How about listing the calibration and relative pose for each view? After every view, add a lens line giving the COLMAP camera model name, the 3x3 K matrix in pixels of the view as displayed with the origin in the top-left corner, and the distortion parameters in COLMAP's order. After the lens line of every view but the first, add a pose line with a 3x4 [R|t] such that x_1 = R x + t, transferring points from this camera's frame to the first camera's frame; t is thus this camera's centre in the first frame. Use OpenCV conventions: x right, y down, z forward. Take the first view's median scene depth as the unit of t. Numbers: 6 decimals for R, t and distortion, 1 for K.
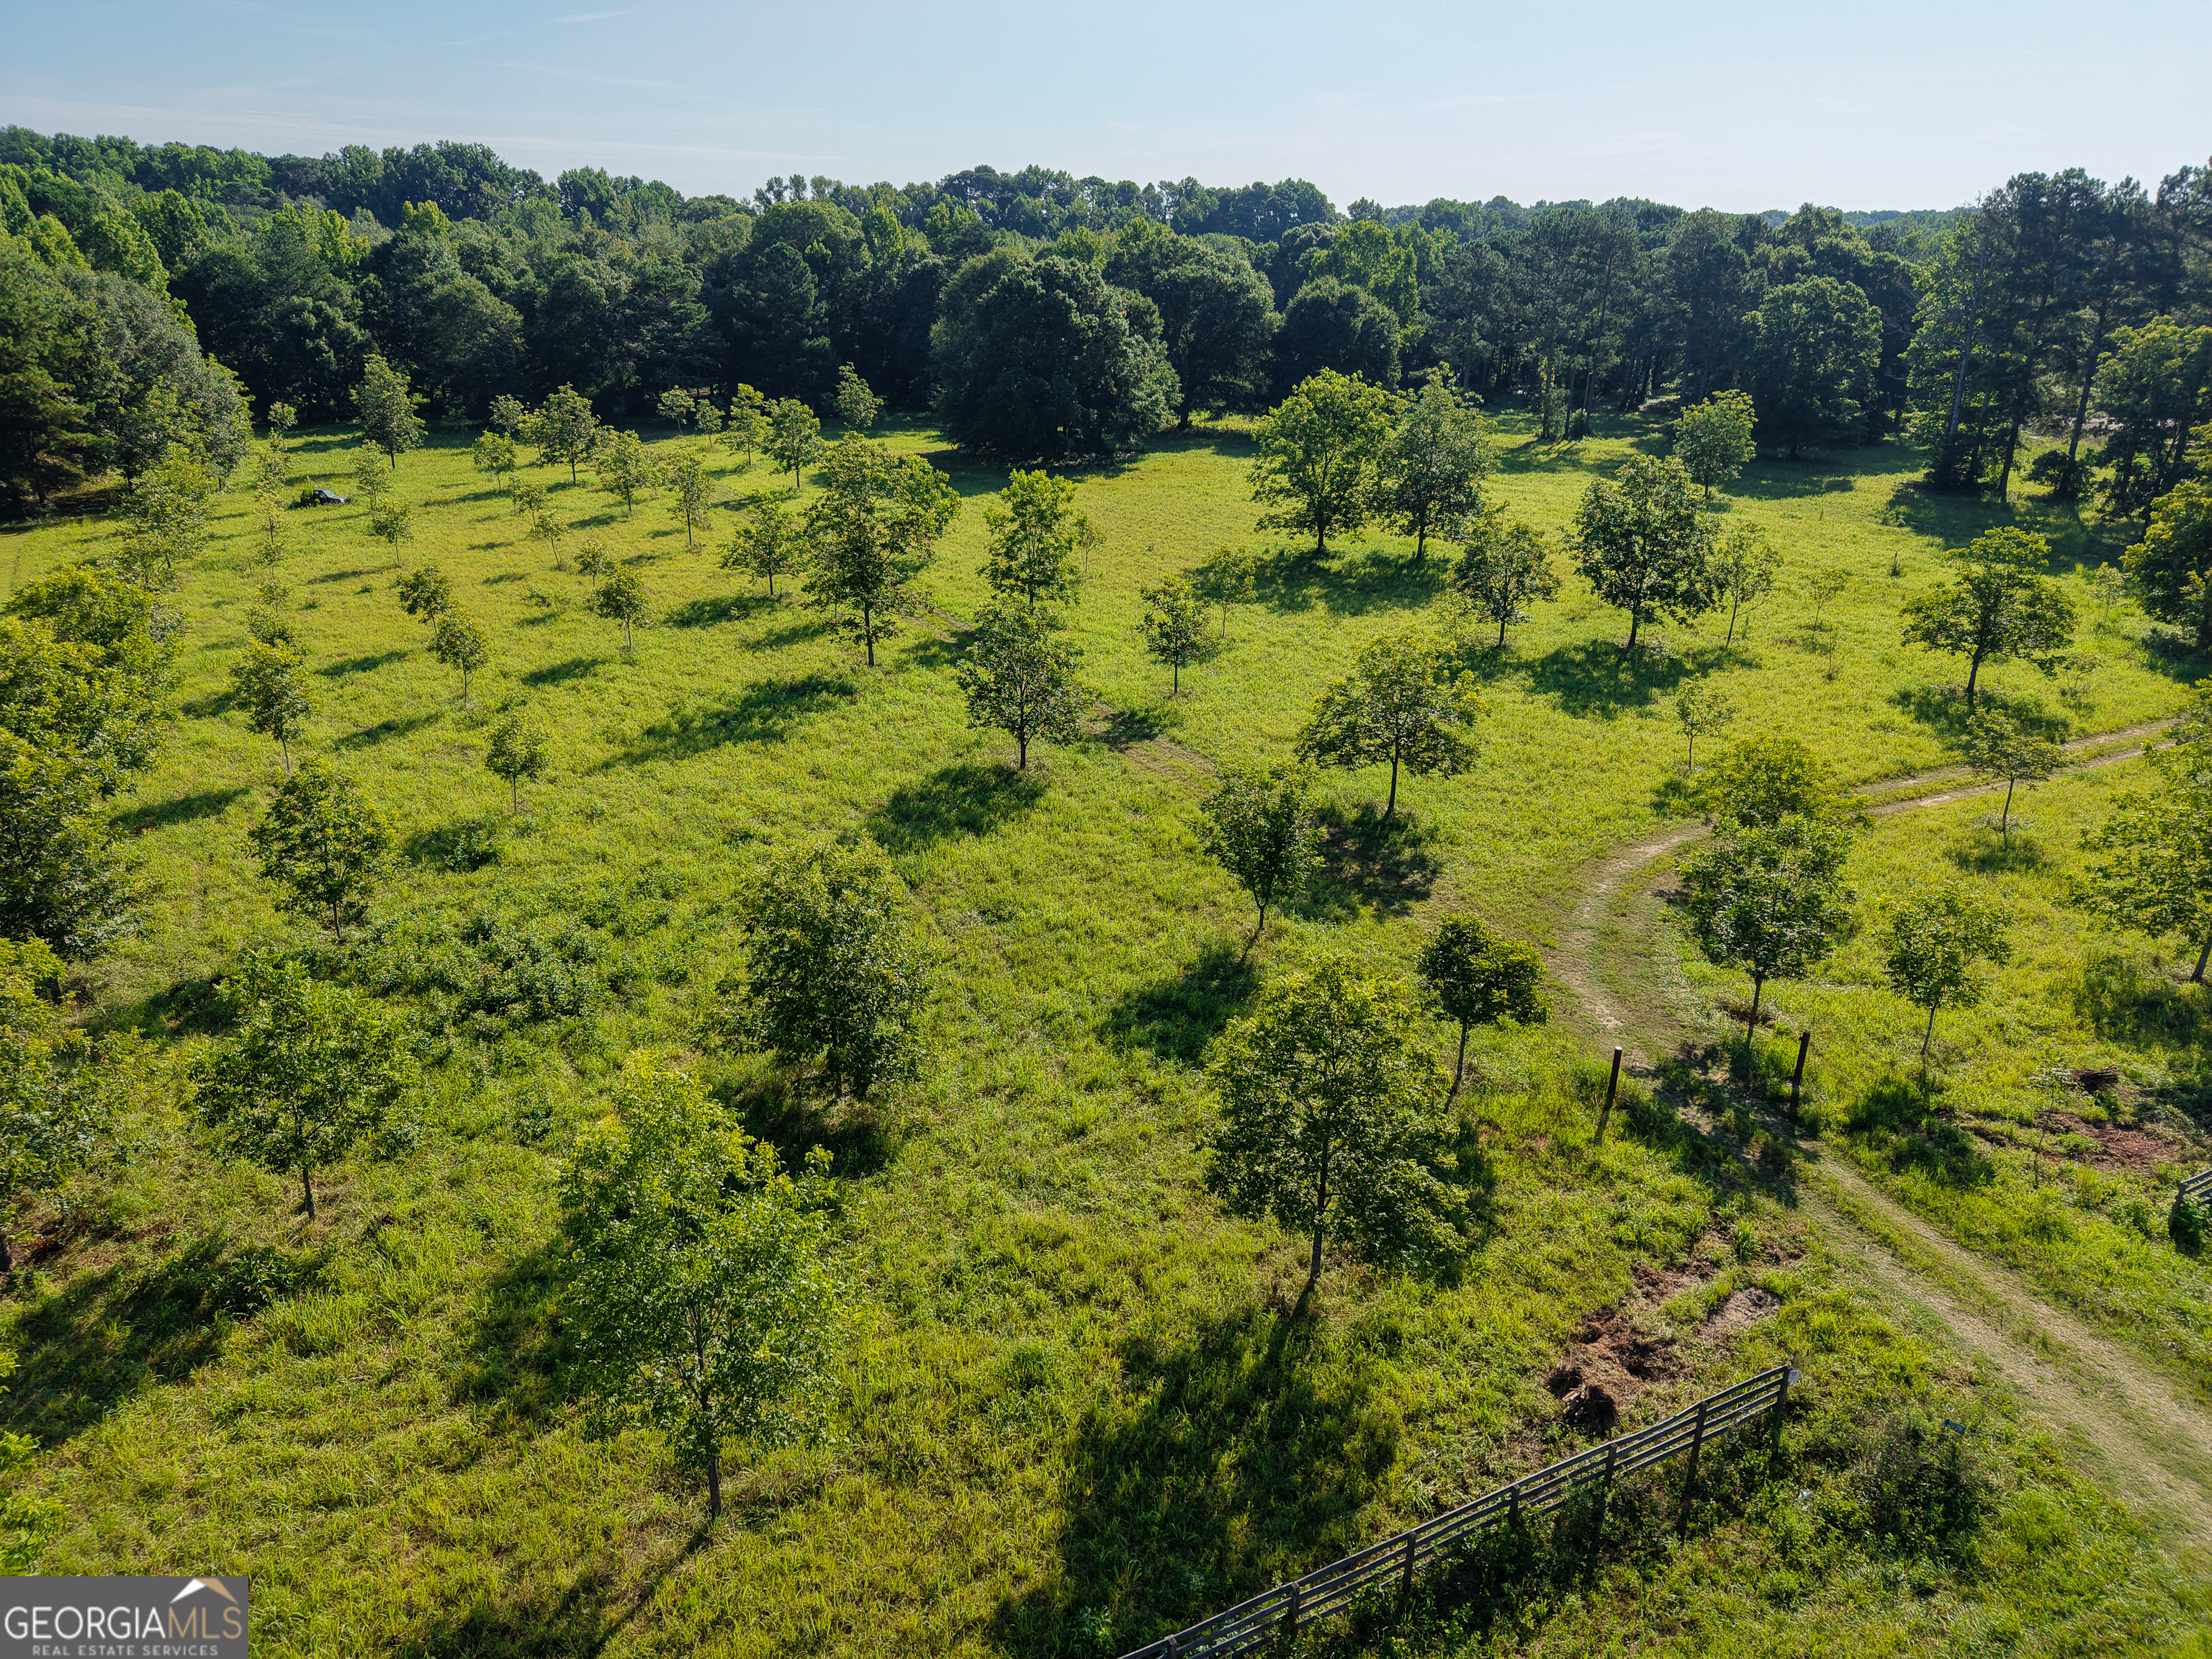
lens RADIAL K [[1462.3, 0, 1097.8], [0, 1462.3, 855.3], [0, 0, 1]] dist [0.025357, -0.021393]
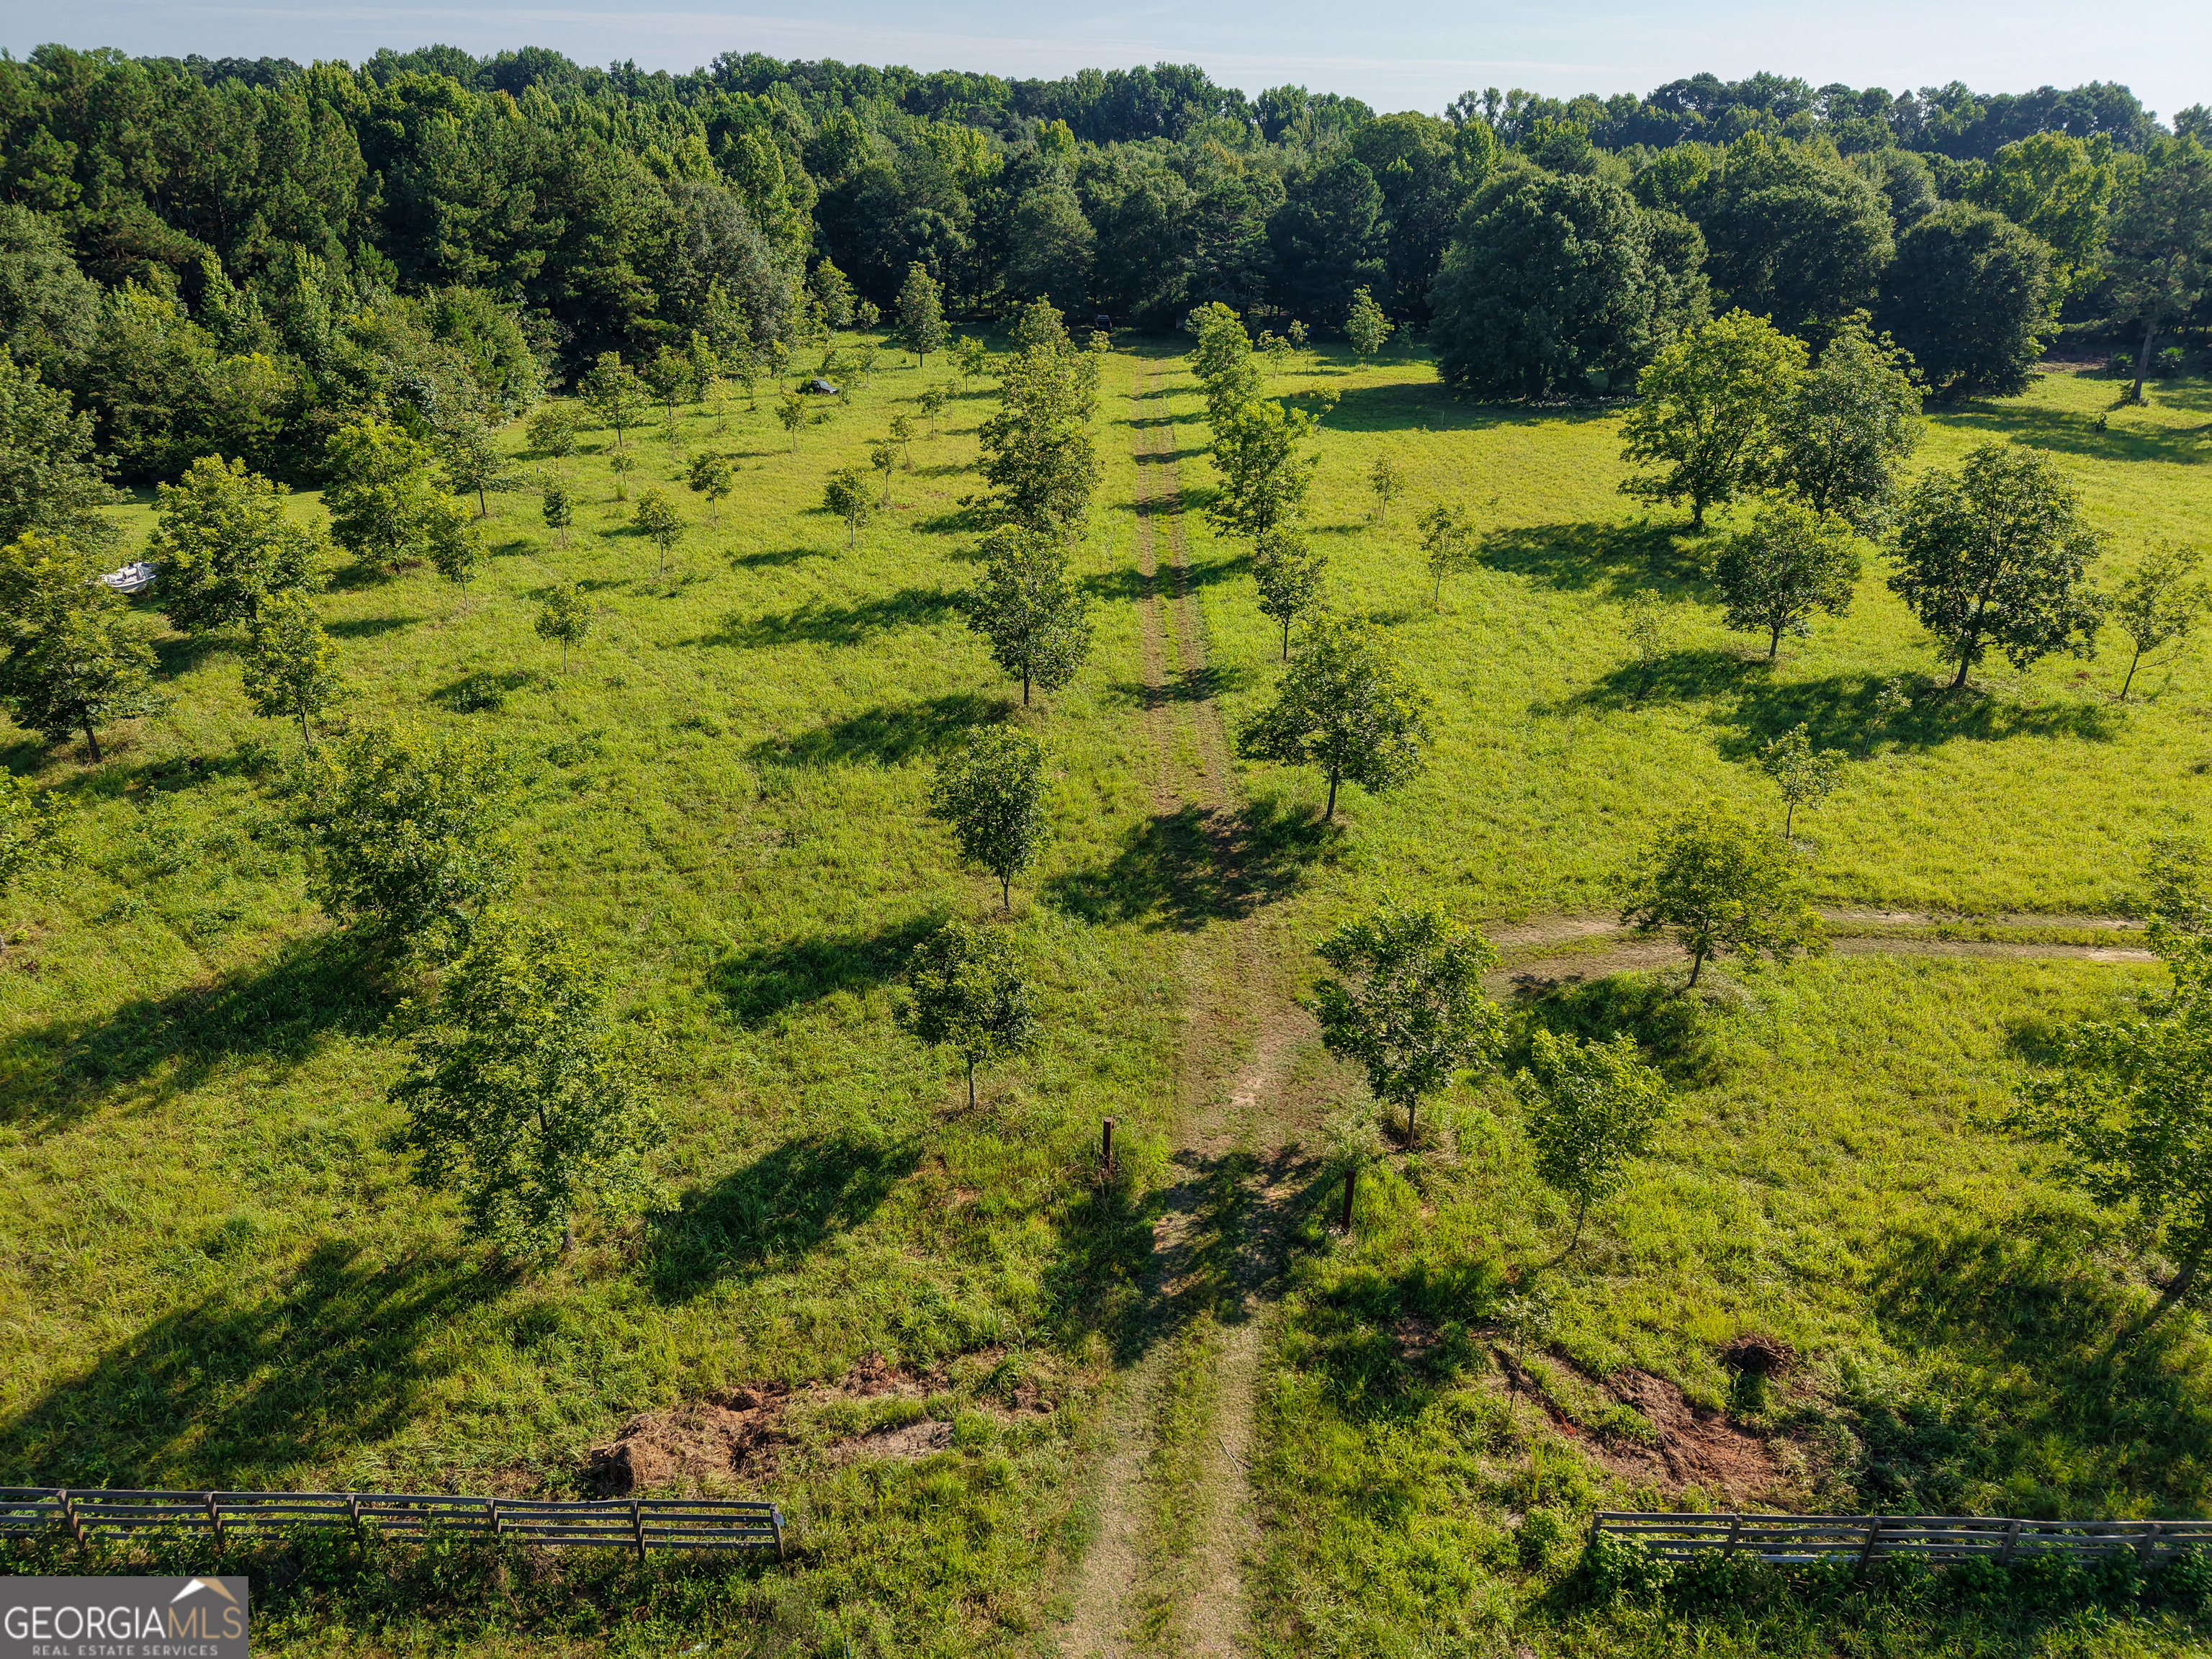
lens RADIAL K [[1462.3, 0, 1111.1], [0, 1462.3, 844.5], [0, 0, 1]] dist [0.025357, -0.021393]
pose [[0.886227, 0.198423, -0.418604, 0.139868], [-0.181522, 0.980105, 0.080280, -0.019217], [0.426205, 0.004839, 0.904614, 0.048940]]
